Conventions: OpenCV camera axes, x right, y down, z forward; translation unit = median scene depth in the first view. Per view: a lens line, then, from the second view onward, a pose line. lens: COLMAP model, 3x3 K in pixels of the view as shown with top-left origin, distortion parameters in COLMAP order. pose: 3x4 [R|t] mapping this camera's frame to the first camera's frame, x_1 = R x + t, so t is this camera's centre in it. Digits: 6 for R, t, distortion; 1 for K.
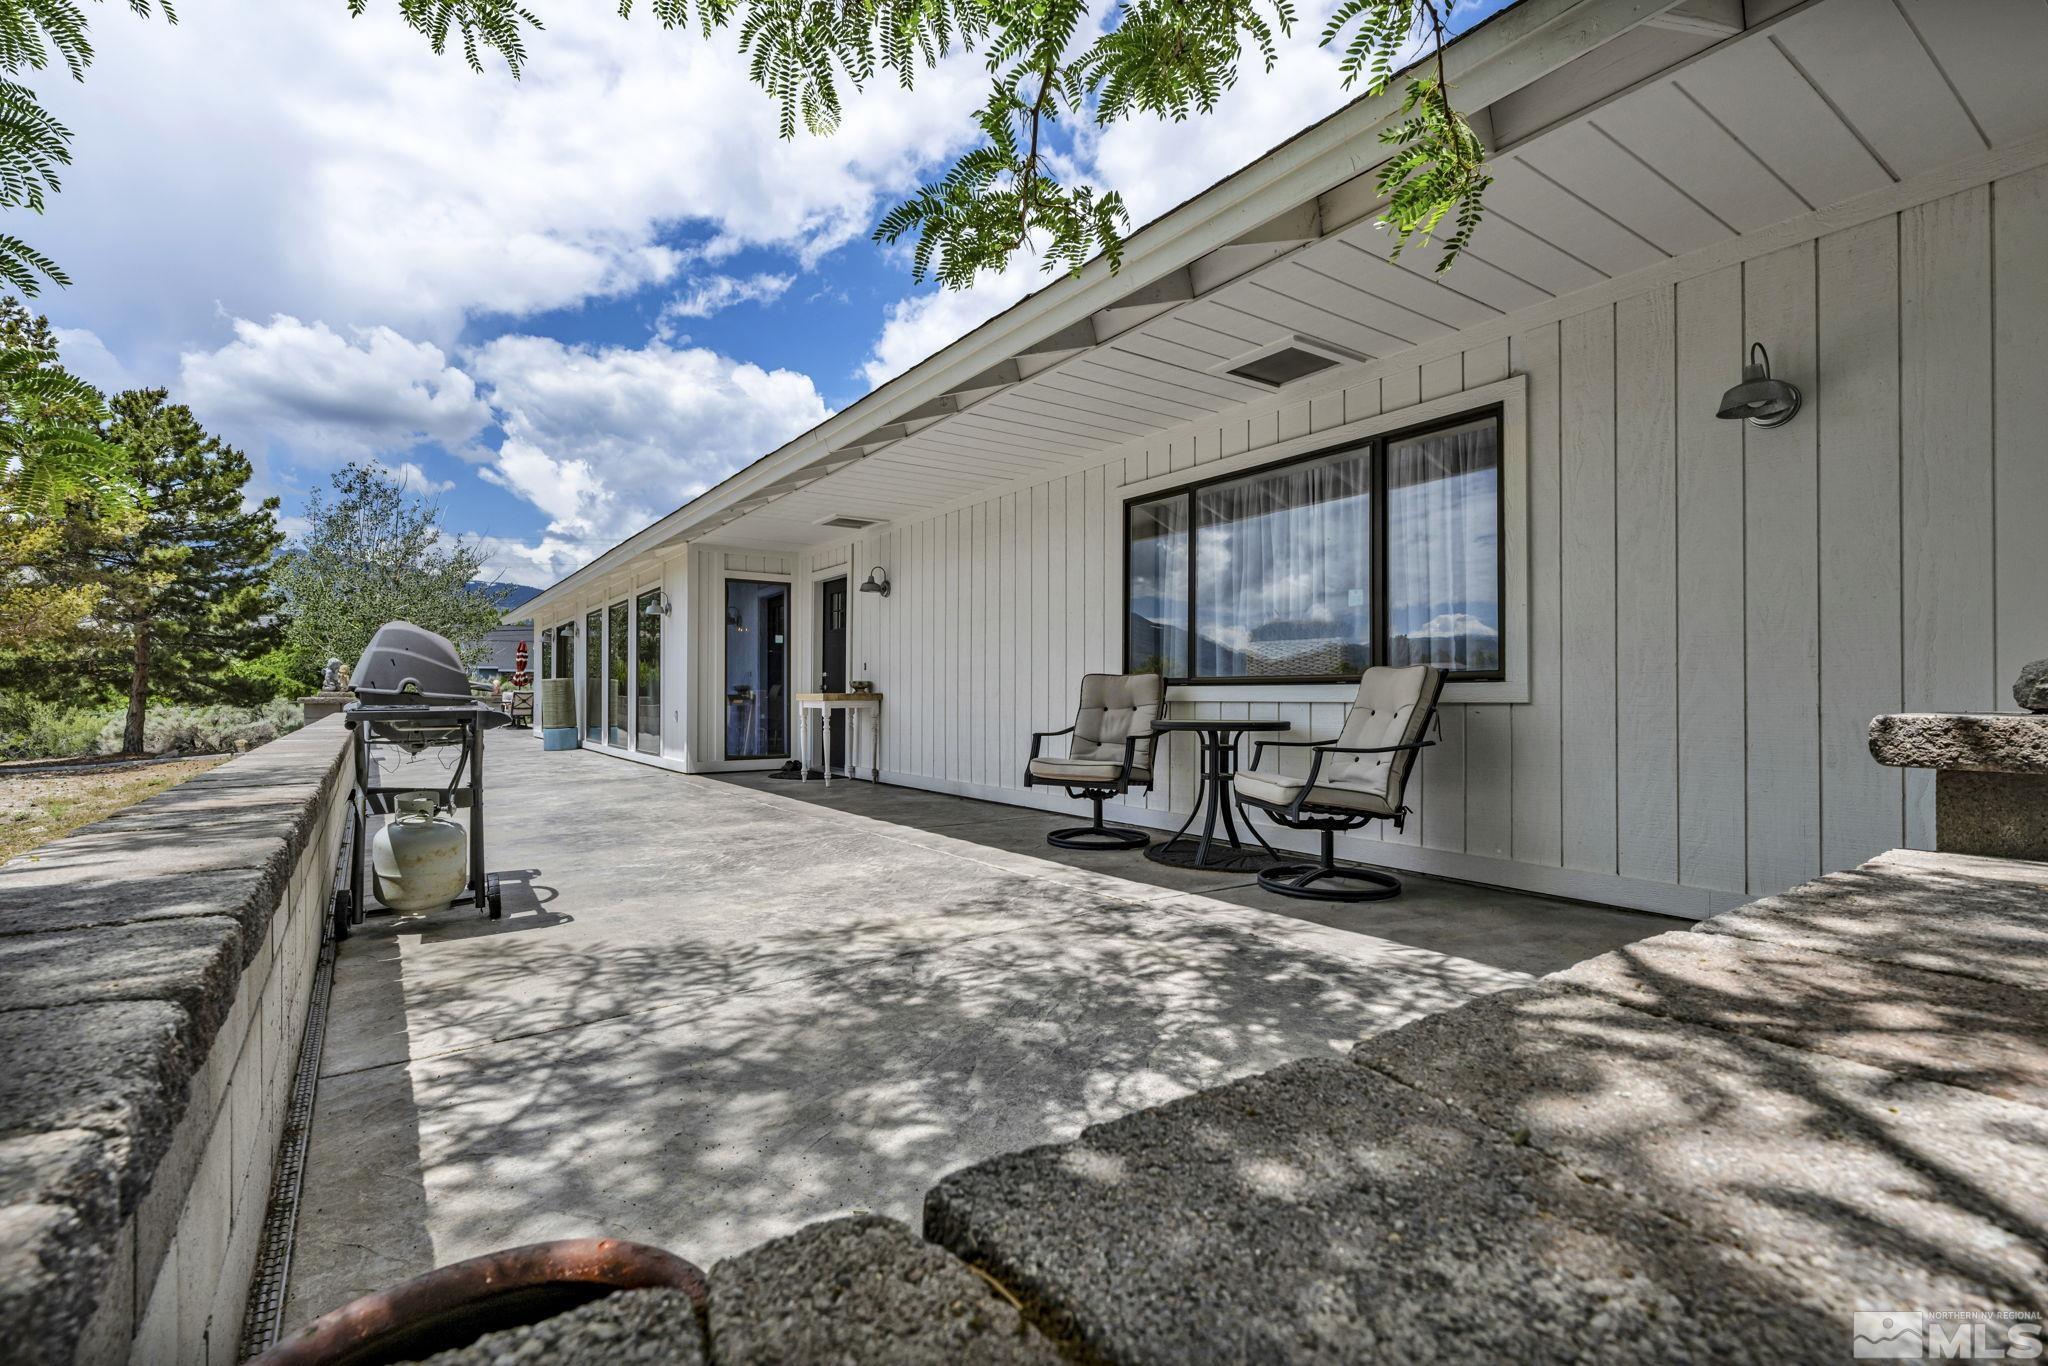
lens RADIAL K [[922.4, 0, 1024.0], [0, 922.4, 683.0], [0, 0, 1]] dist [0.018611, 0.000033]
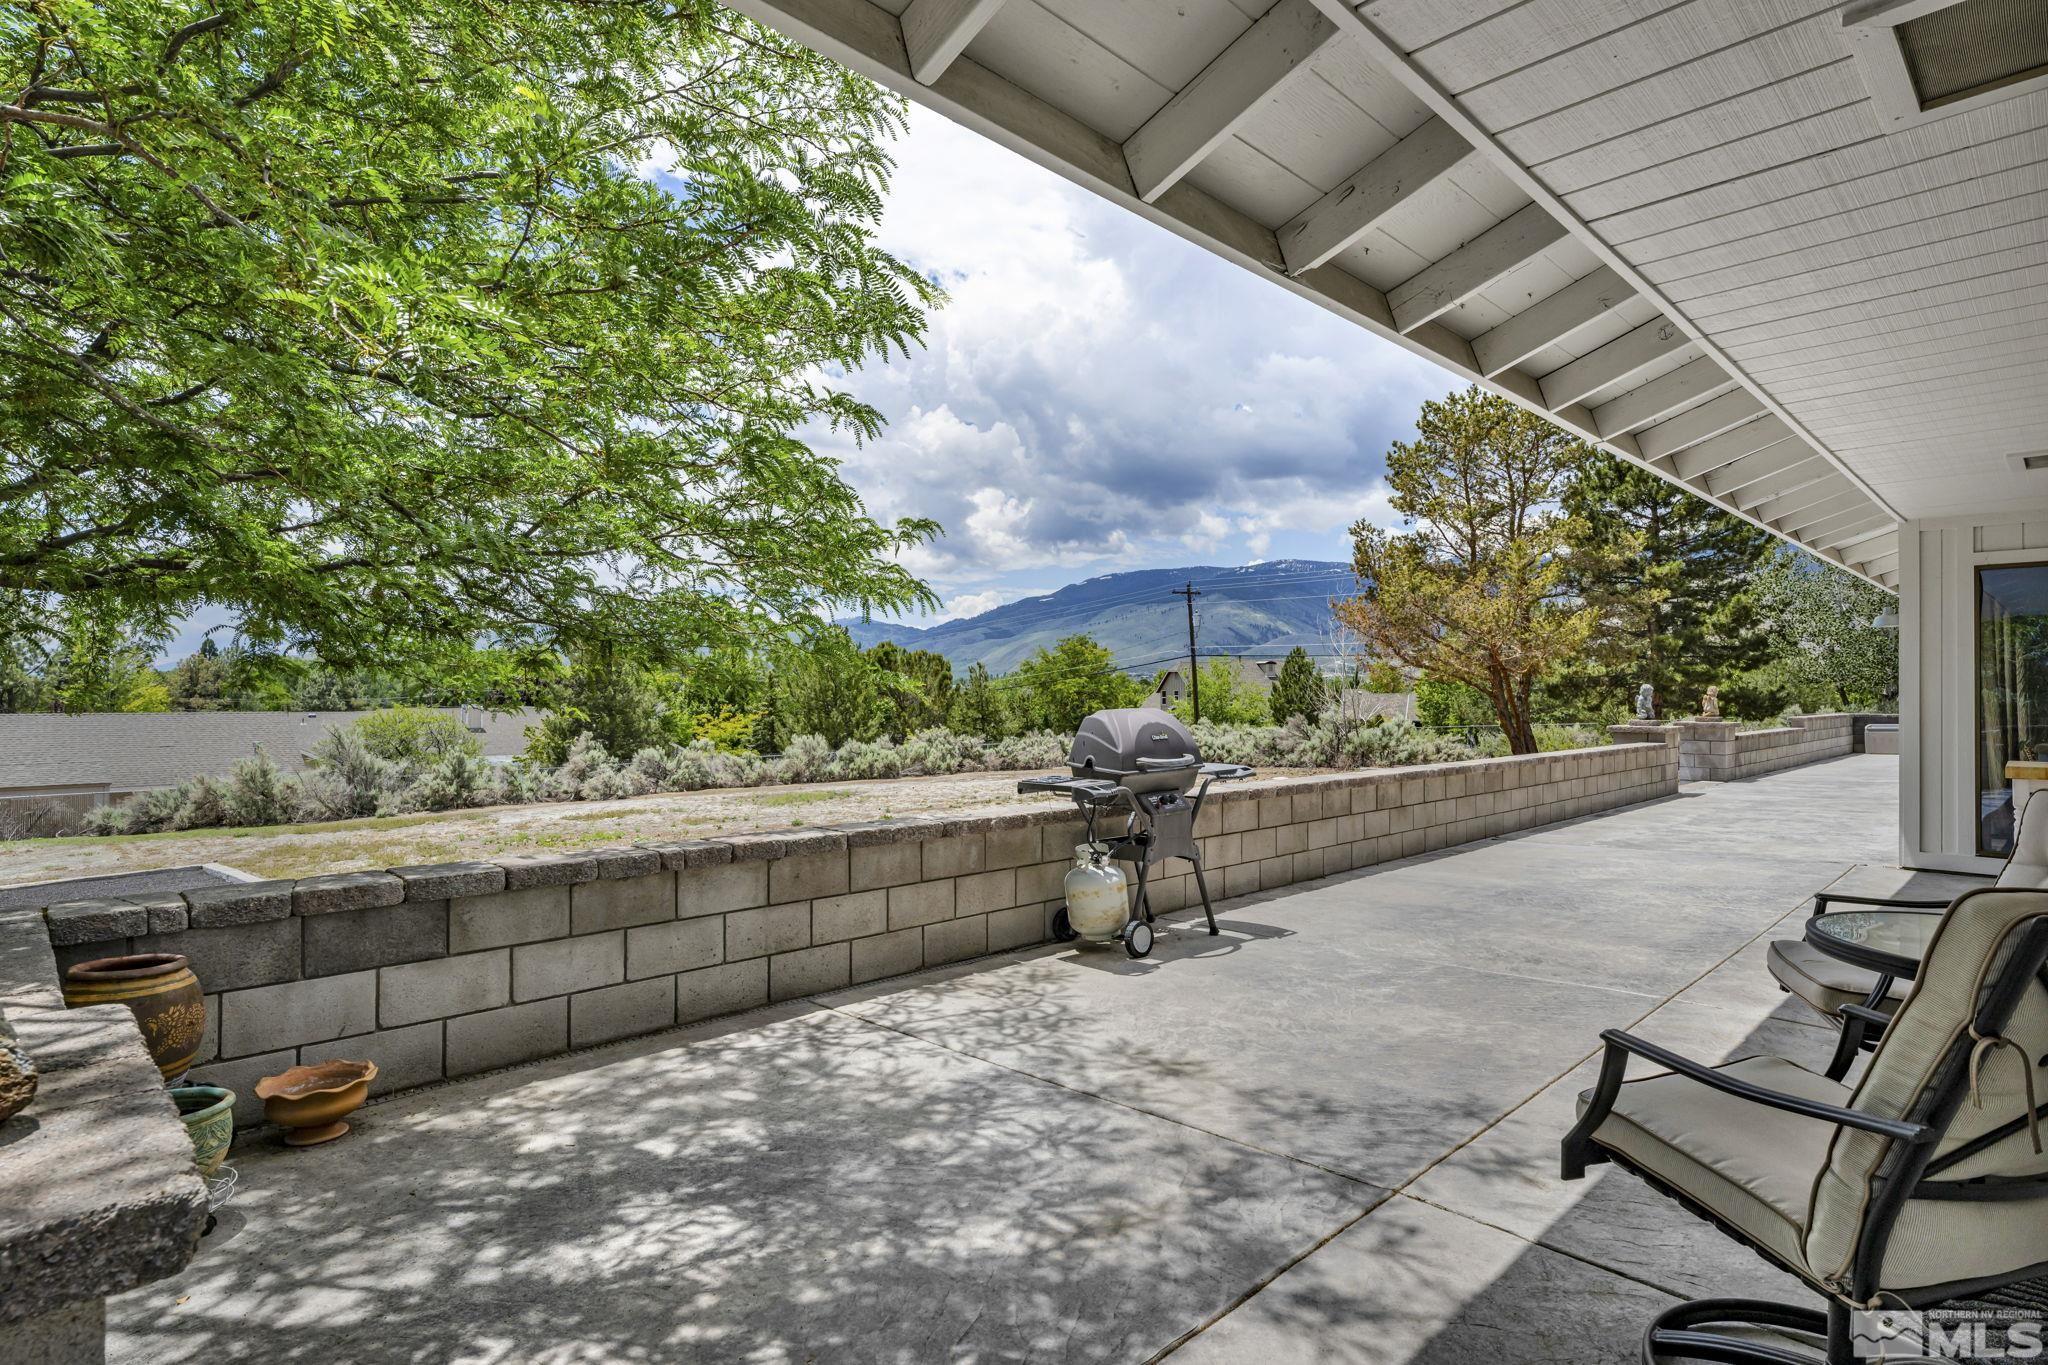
lens RADIAL K [[1062.7, 0, 1004.4], [0, 1062.7, 676.1], [0, 0, 1]] dist [-0.001847, -0.000145]
pose [[0.153374, -0.012221, -0.988093, 1.045383], [0.009718, 0.999894, -0.010859, -0.133975], [0.988120, -0.007937, 0.153477, 0.860477]]
